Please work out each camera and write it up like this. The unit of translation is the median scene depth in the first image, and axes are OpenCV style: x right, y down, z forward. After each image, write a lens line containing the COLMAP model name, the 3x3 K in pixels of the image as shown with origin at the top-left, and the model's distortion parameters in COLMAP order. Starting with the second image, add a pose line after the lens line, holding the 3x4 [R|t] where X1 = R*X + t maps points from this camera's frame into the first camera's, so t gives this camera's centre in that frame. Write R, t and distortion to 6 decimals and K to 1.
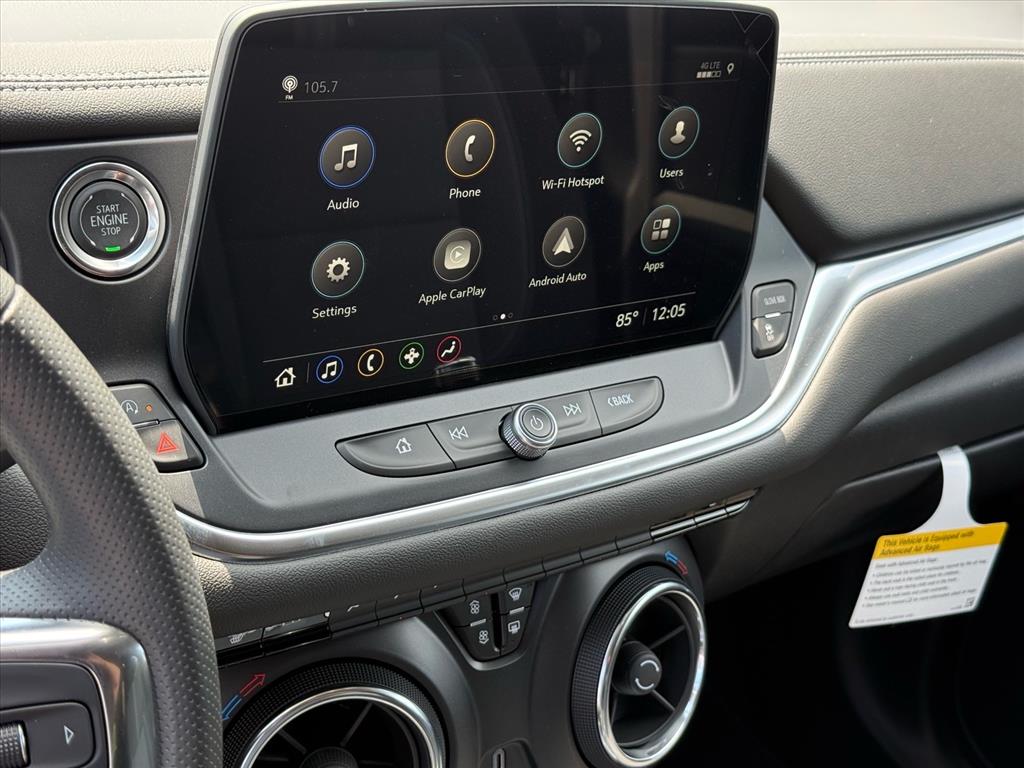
lens RADIAL K [[1399.5, 0, 512.0], [0, 1399.5, 384.0], [0, 0, 1]] dist [0.121839, 0.013570]
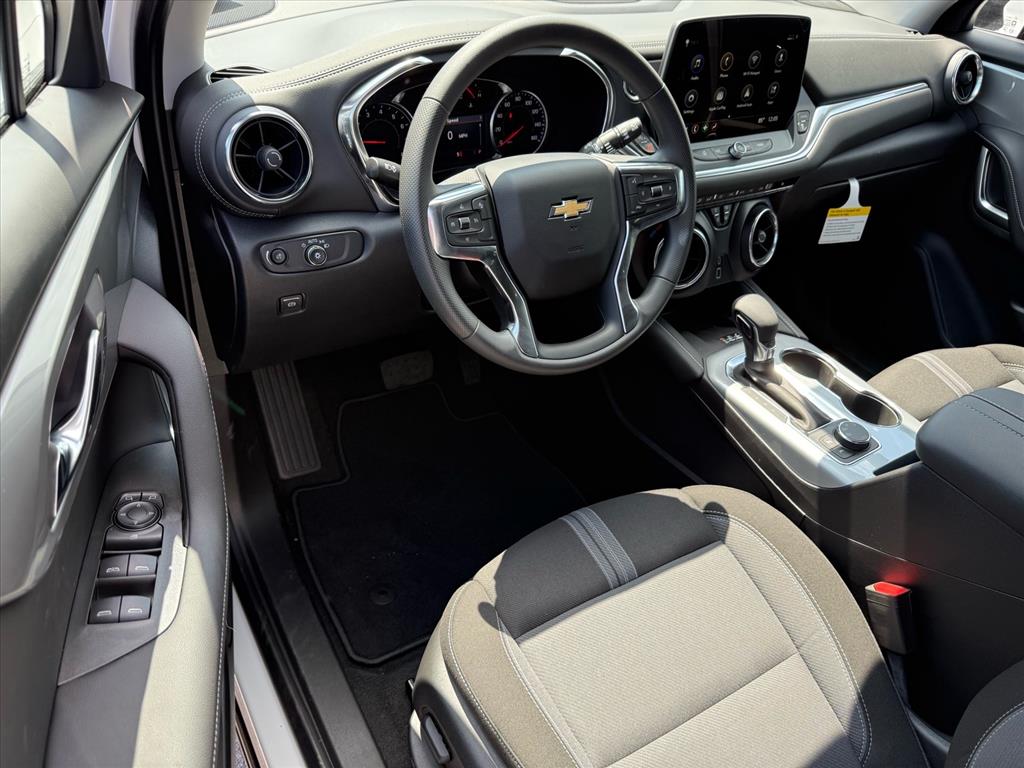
lens RADIAL K [[723.7, 0, 512.0], [0, 723.7, 384.0], [0, 0, 1]] dist [0.055836, -0.088779]
pose [[0.995593, -0.029936, -0.088873, -0.404961], [0.040710, 0.991693, 0.122014, 0.368893], [0.084482, -0.125094, 0.988541, -0.910103]]
